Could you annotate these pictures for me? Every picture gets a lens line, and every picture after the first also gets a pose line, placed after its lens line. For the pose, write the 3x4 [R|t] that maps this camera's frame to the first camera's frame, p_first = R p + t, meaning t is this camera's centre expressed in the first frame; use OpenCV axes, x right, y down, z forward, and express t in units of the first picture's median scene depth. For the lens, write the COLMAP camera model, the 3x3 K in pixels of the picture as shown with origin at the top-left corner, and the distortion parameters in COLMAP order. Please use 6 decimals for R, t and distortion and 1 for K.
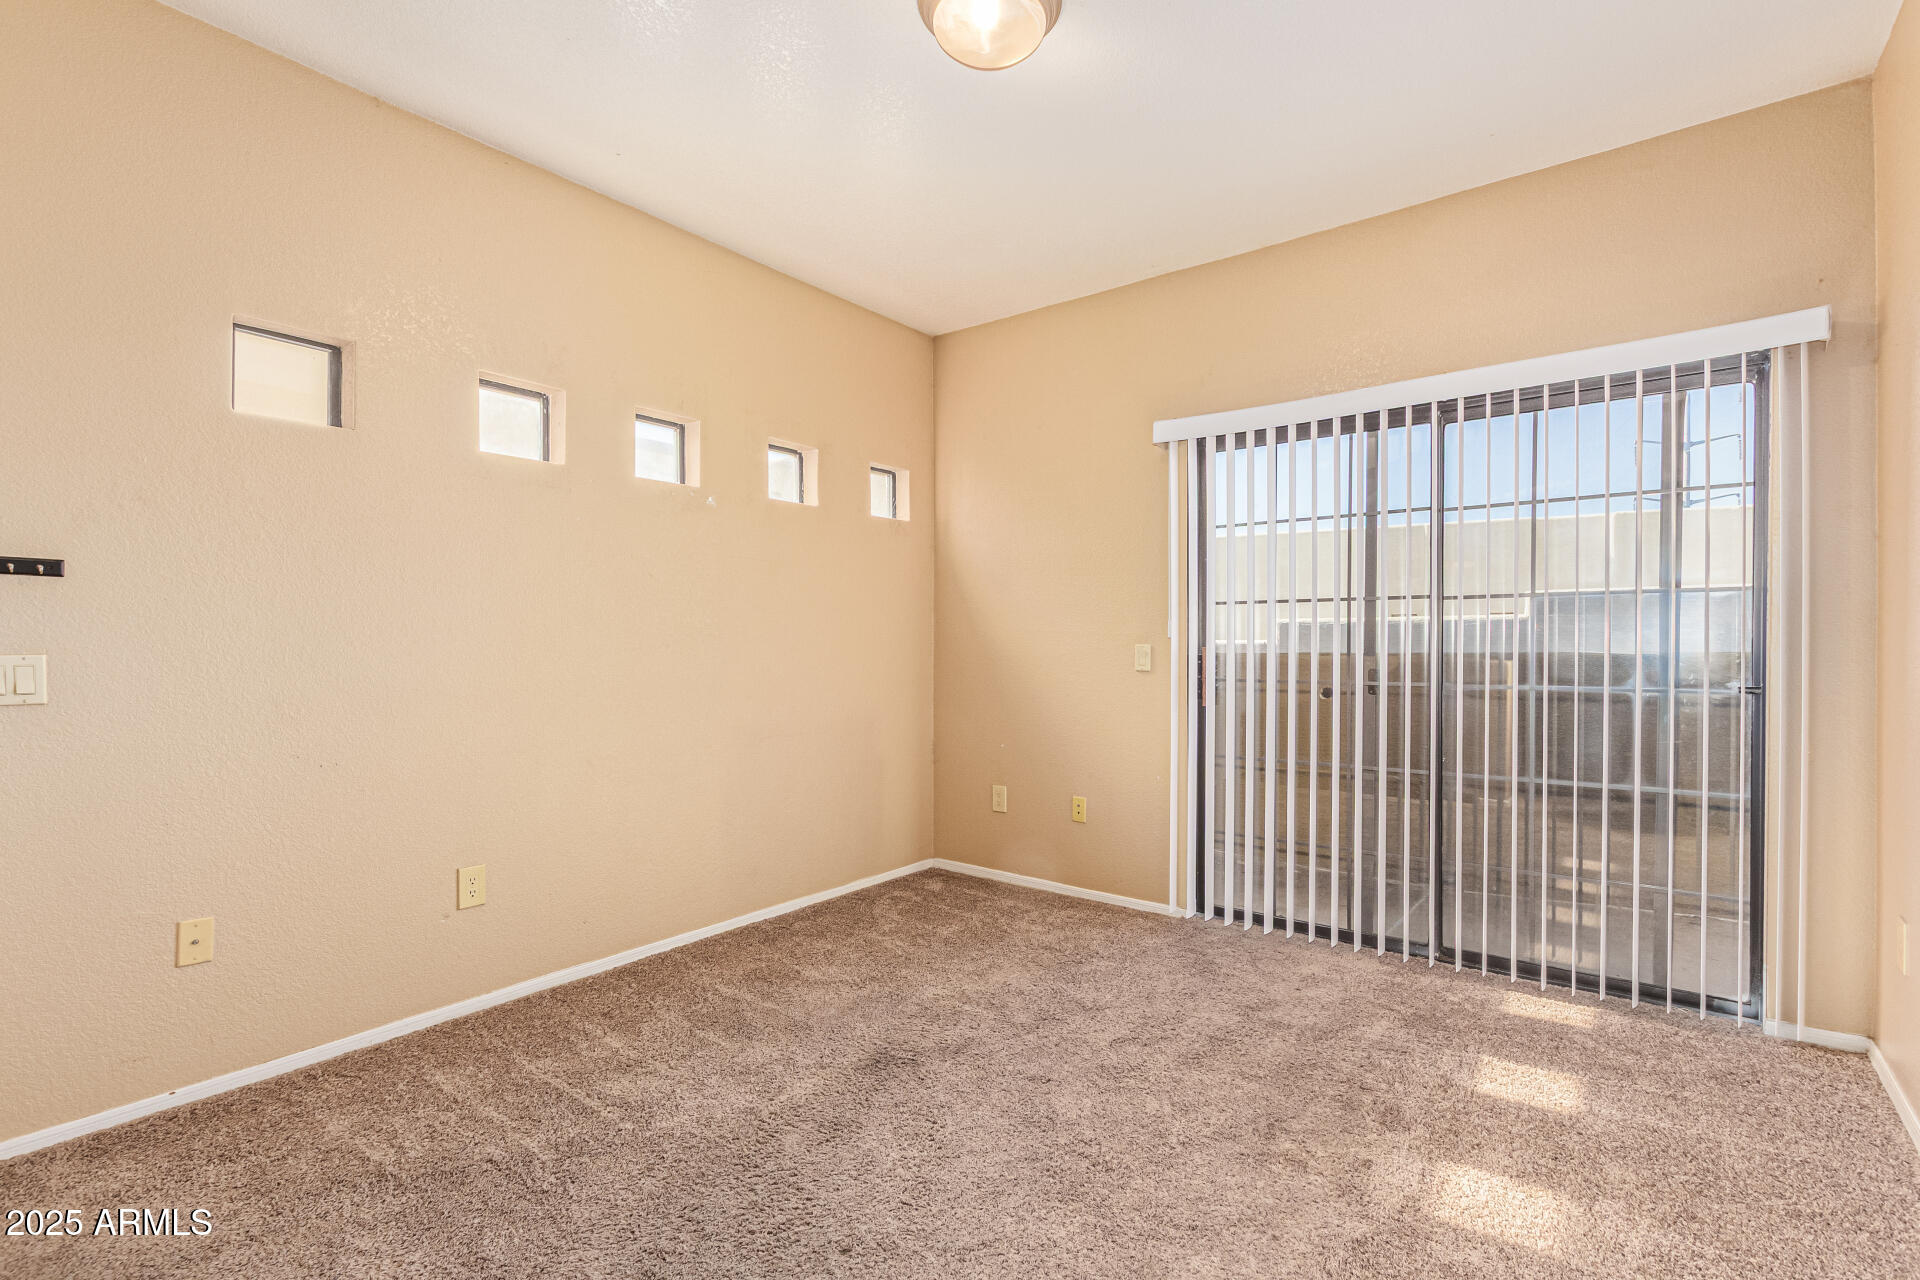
lens RADIAL K [[884.1, 0, 957.6], [0, 884.1, 651.1], [0, 0, 1]] dist [0.014680, -0.002931]
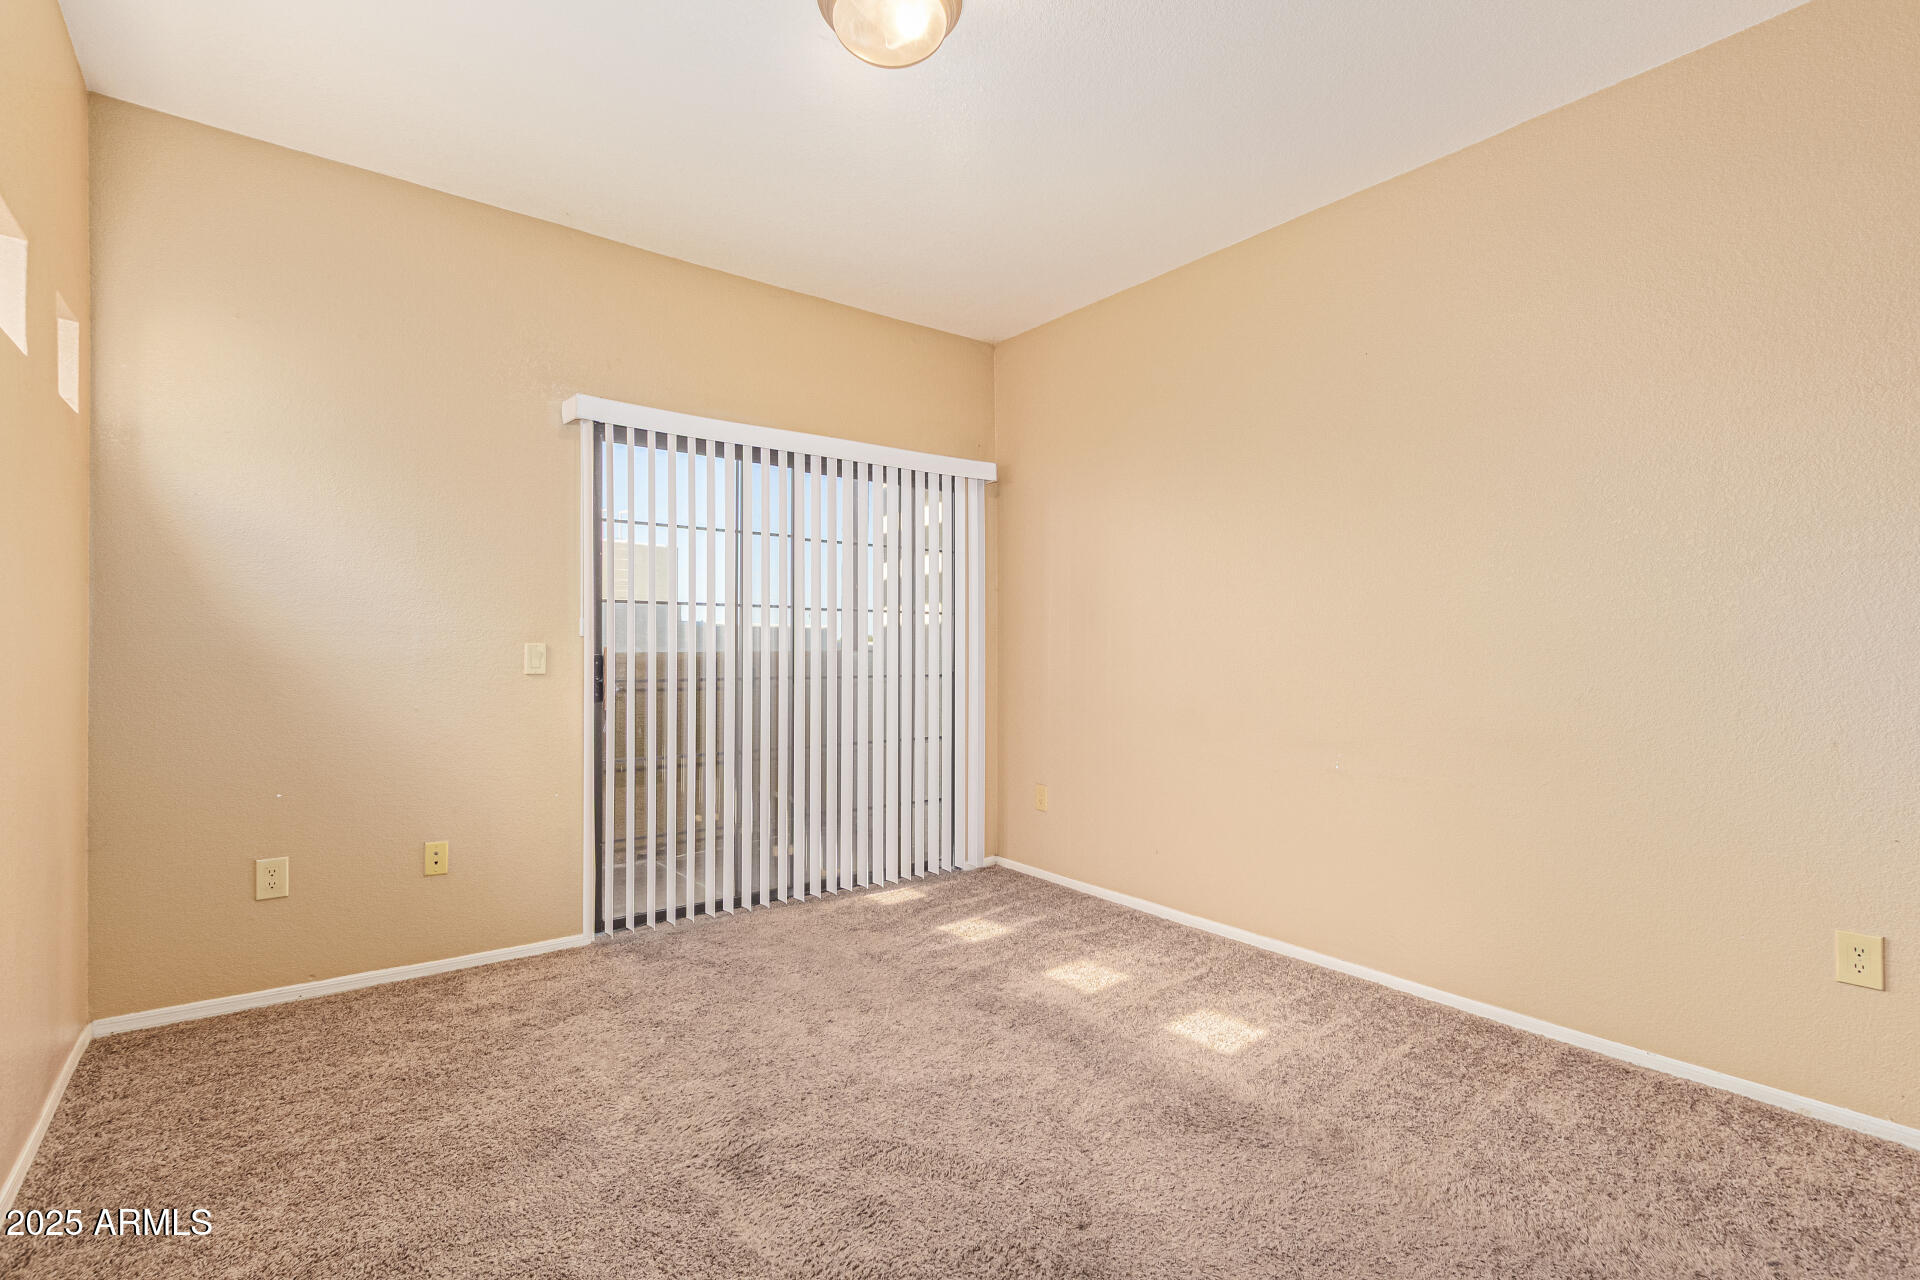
lens RADIAL K [[884.1, 0, 959.7], [0, 884.1, 643.7], [0, 0, 1]] dist [0.014680, -0.002931]
pose [[0.252078, 0.007014, 0.967681, -0.546196], [0.003315, 0.999962, -0.008112, 0.001348], [-0.967701, 0.005252, 0.252046, 0.407747]]
